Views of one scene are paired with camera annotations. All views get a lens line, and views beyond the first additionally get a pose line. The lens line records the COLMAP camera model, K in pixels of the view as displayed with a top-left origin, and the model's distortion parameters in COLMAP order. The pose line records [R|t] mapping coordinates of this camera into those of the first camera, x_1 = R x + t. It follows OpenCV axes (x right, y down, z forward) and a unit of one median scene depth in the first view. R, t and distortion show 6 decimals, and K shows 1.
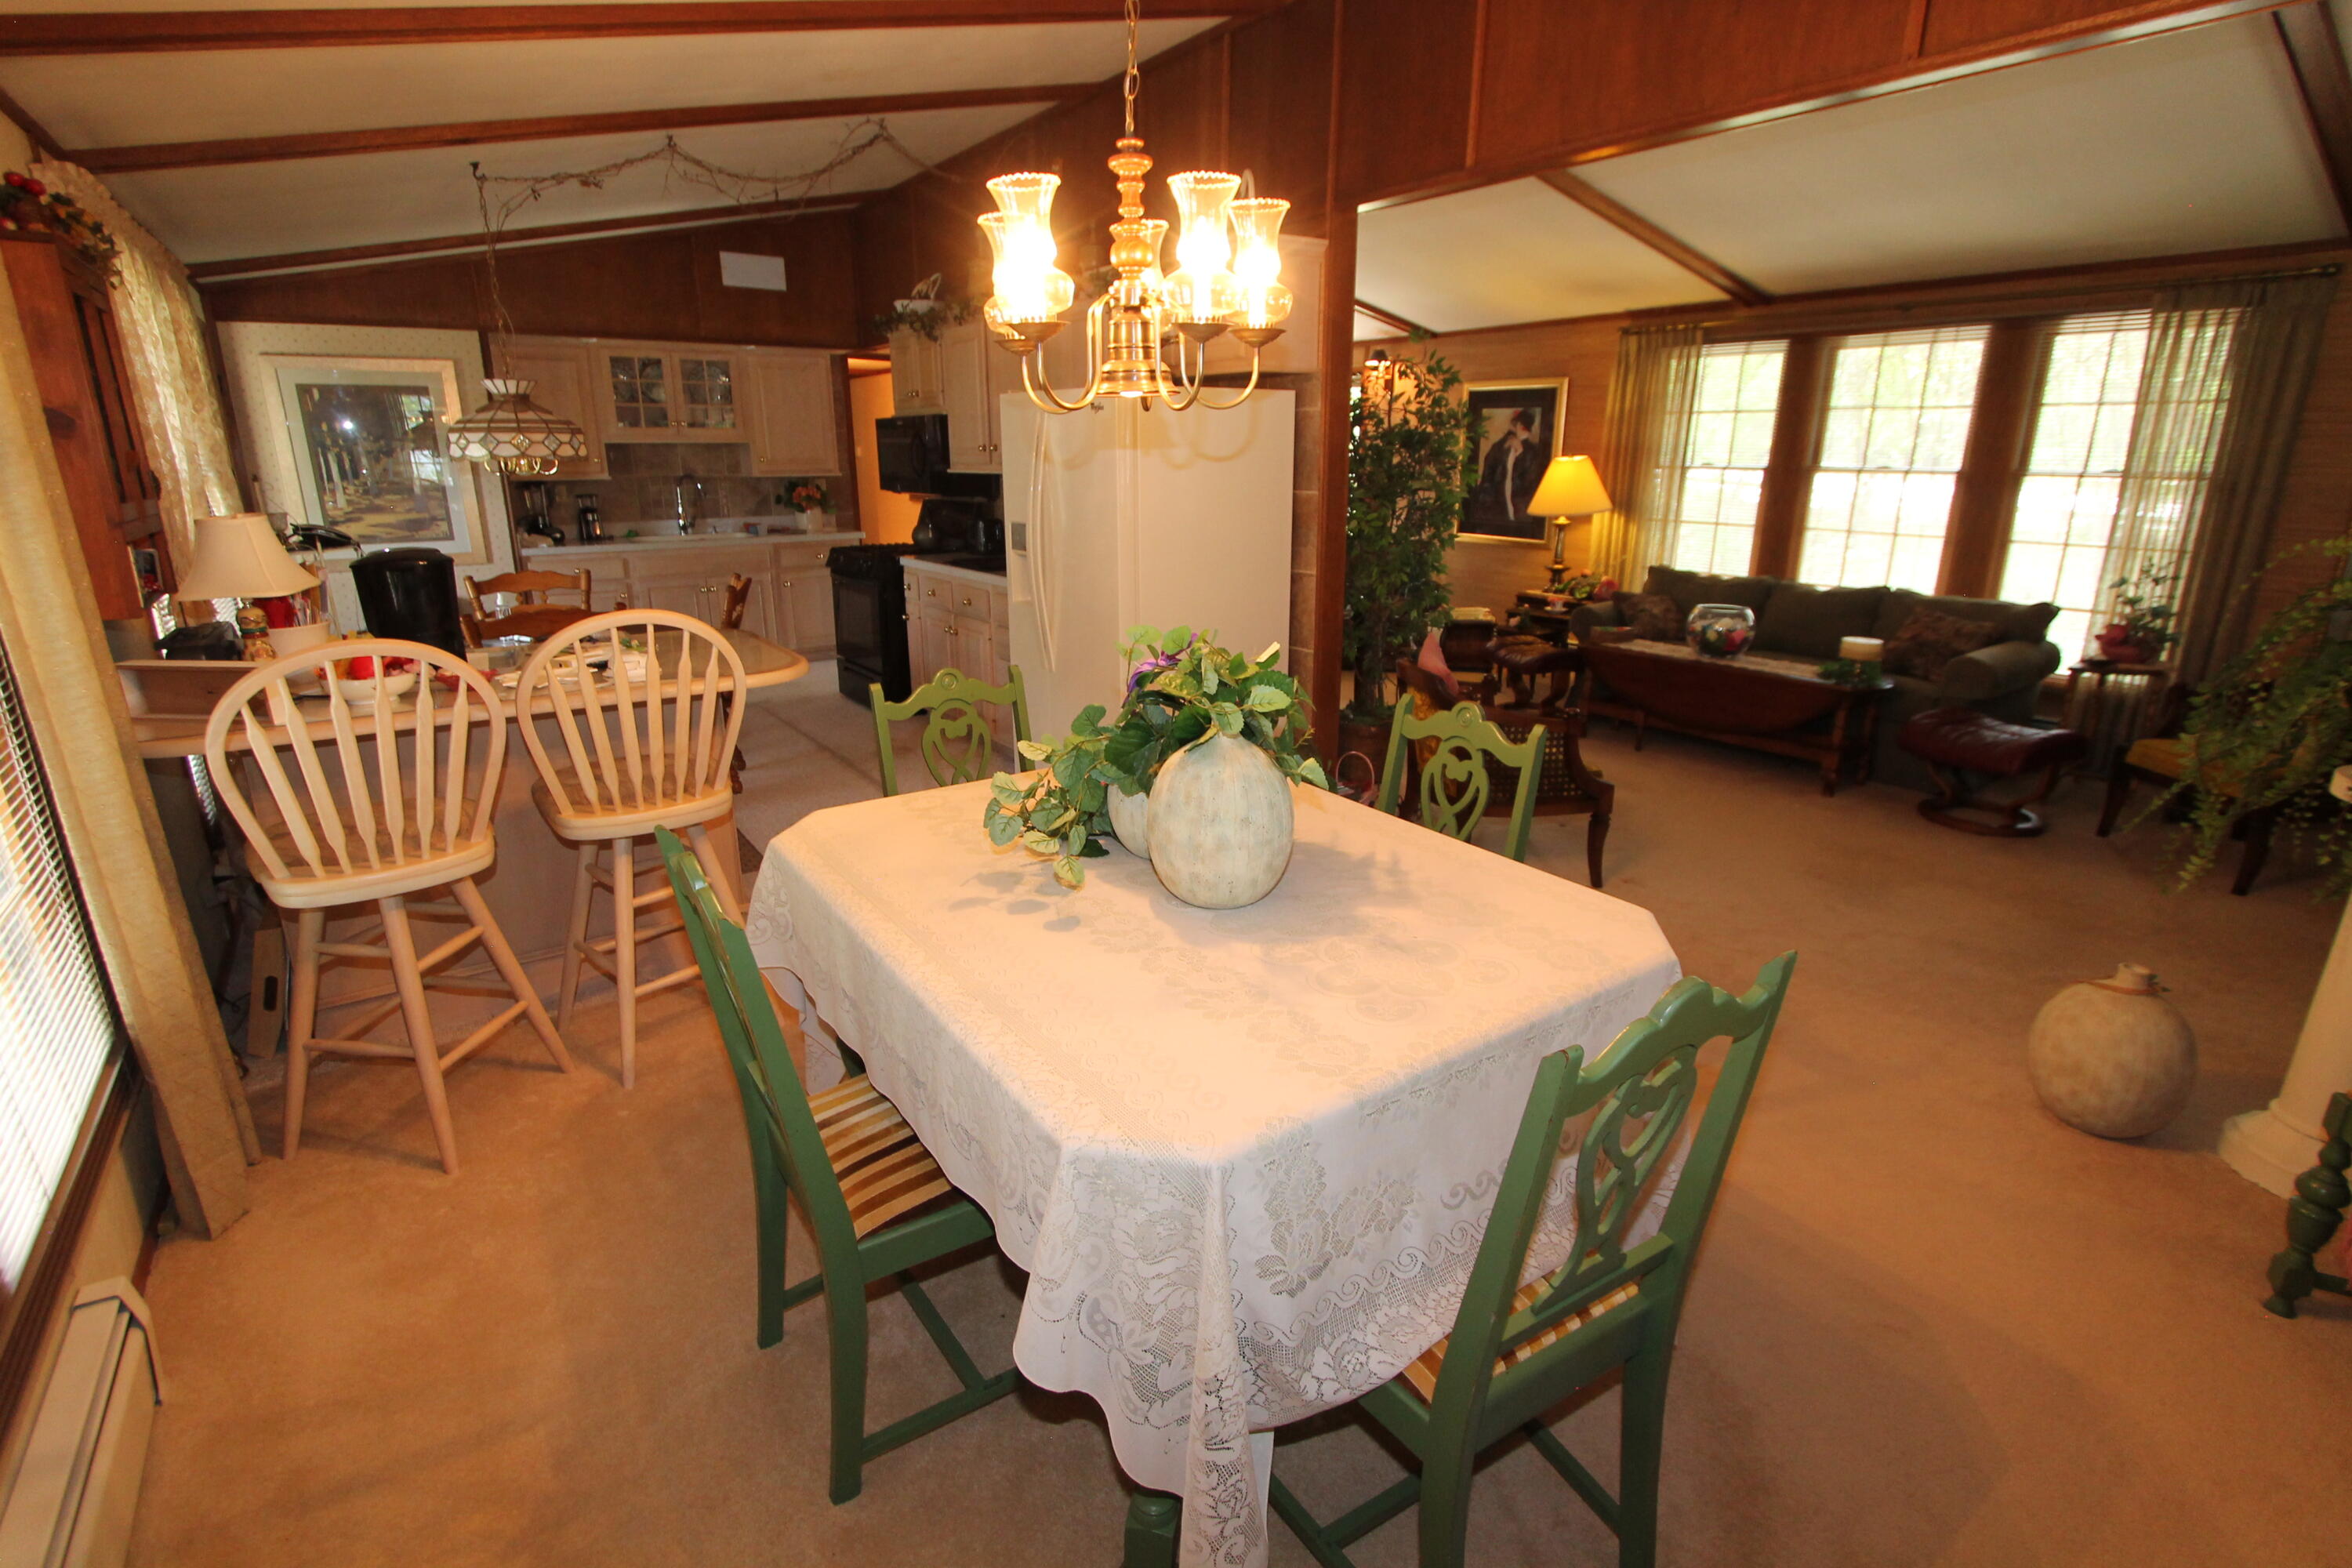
lens RADIAL K [[1097.7, 0, 1171.4], [0, 1097.7, 763.5], [0, 0, 1]] dist [-0.018132, 0.002999]
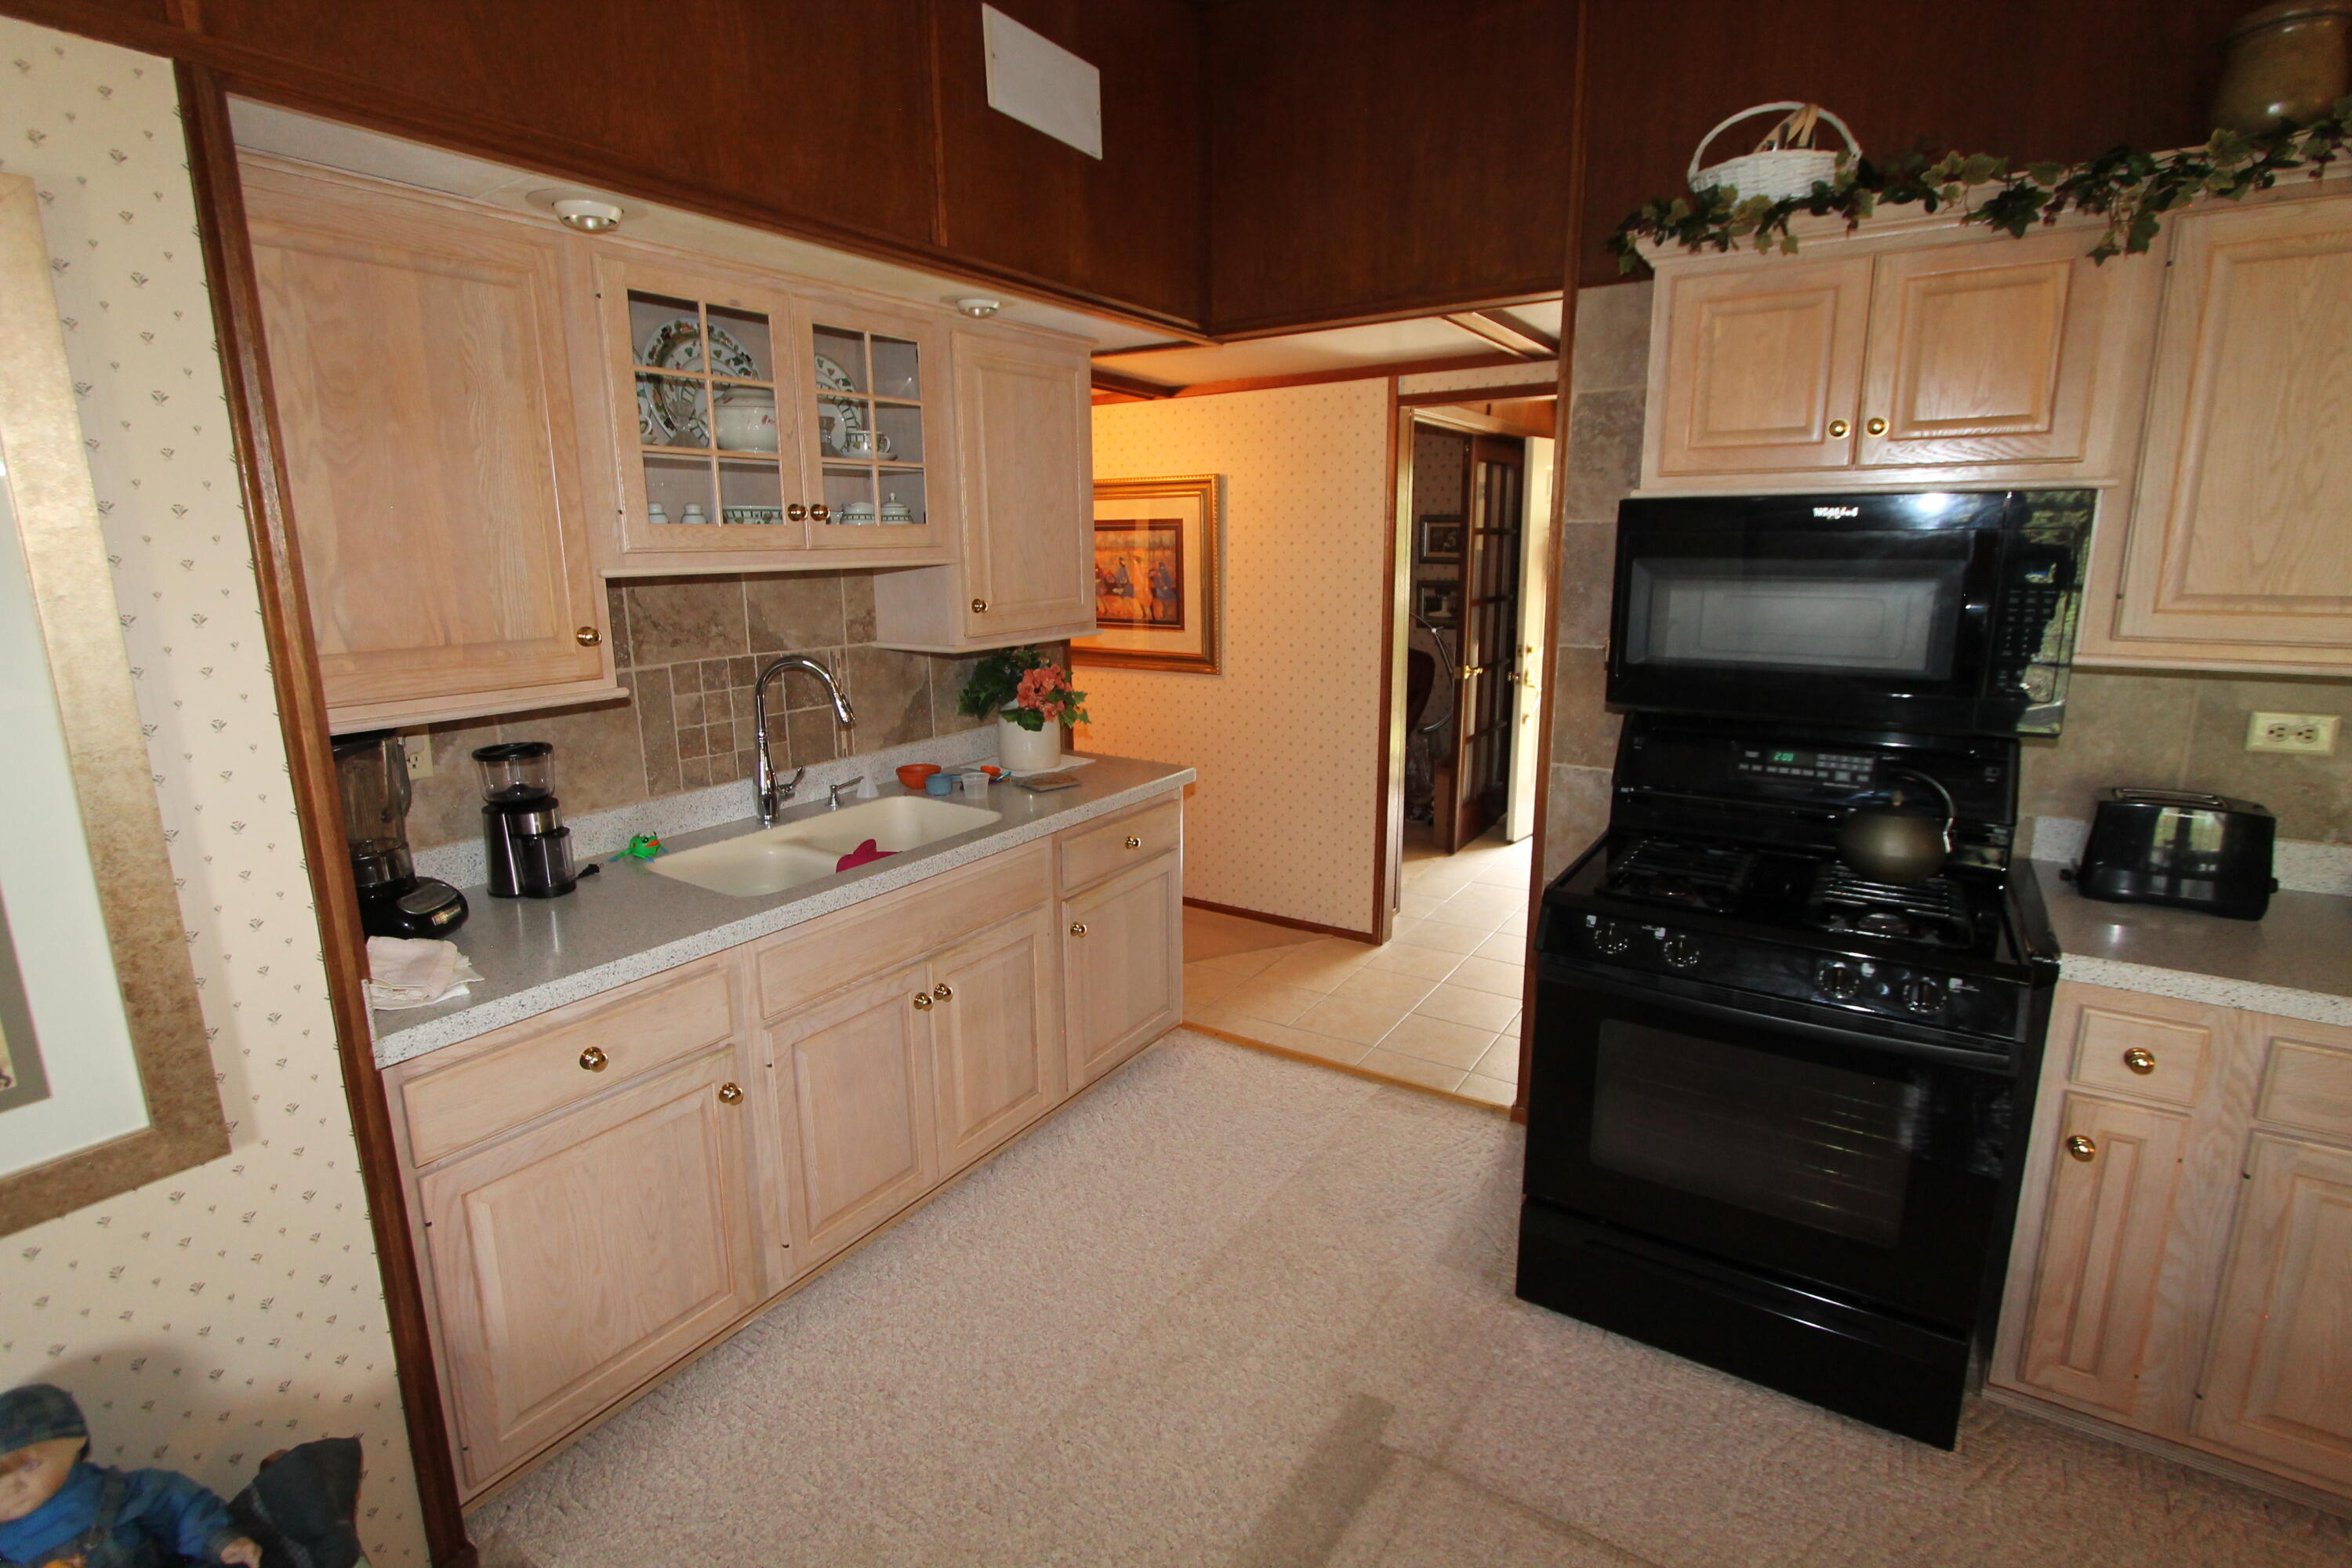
lens RADIAL K [[1097.7, 0, 1175.1], [0, 1097.7, 764.3], [0, 0, 1]] dist [-0.018132, 0.002999]
pose [[0.932916, -0.080699, 0.350935, -0.560246], [0.107639, 0.992502, -0.057916, -0.243054], [-0.343630, 0.091805, 0.934607, 0.782871]]
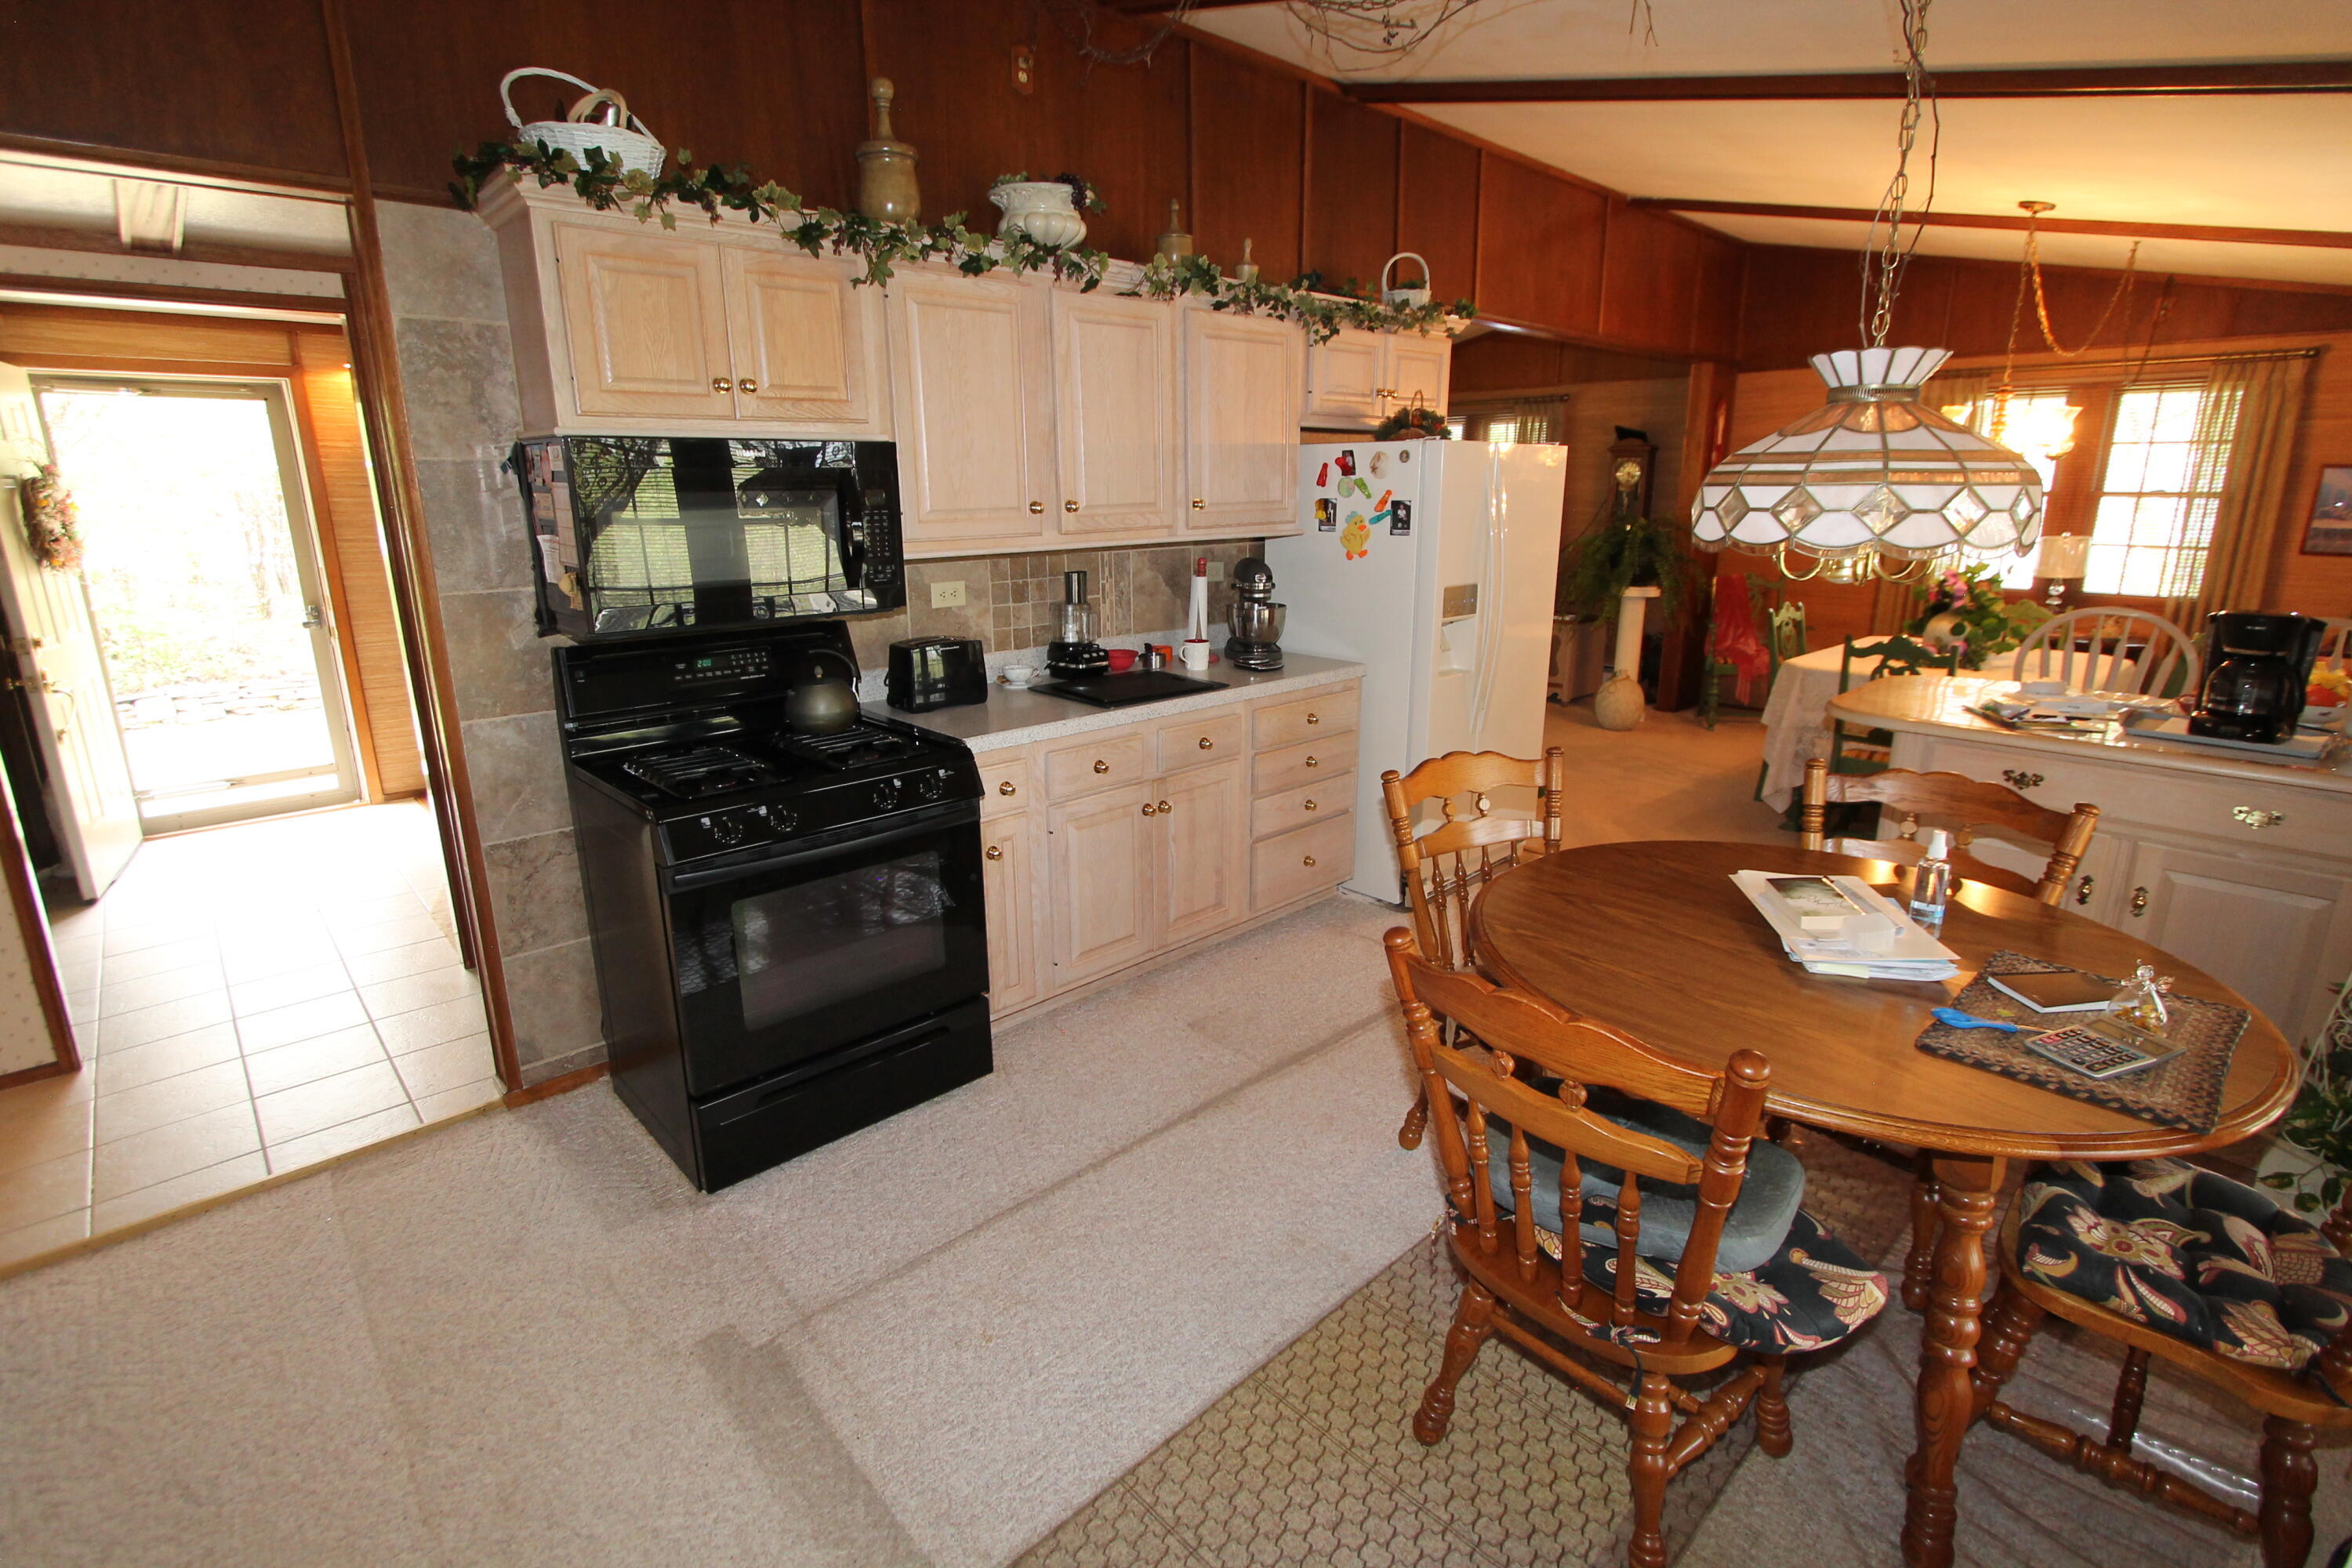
lens RADIAL K [[1097.7, 0, 1171.7], [0, 1097.7, 764.3], [0, 0, 1]] dist [-0.018132, 0.002999]
pose [[-0.134625, -0.246551, 0.959734, -0.700103], [0.279494, 0.919776, 0.275491, -0.277513], [-0.950663, 0.305328, -0.054915, 0.922283]]
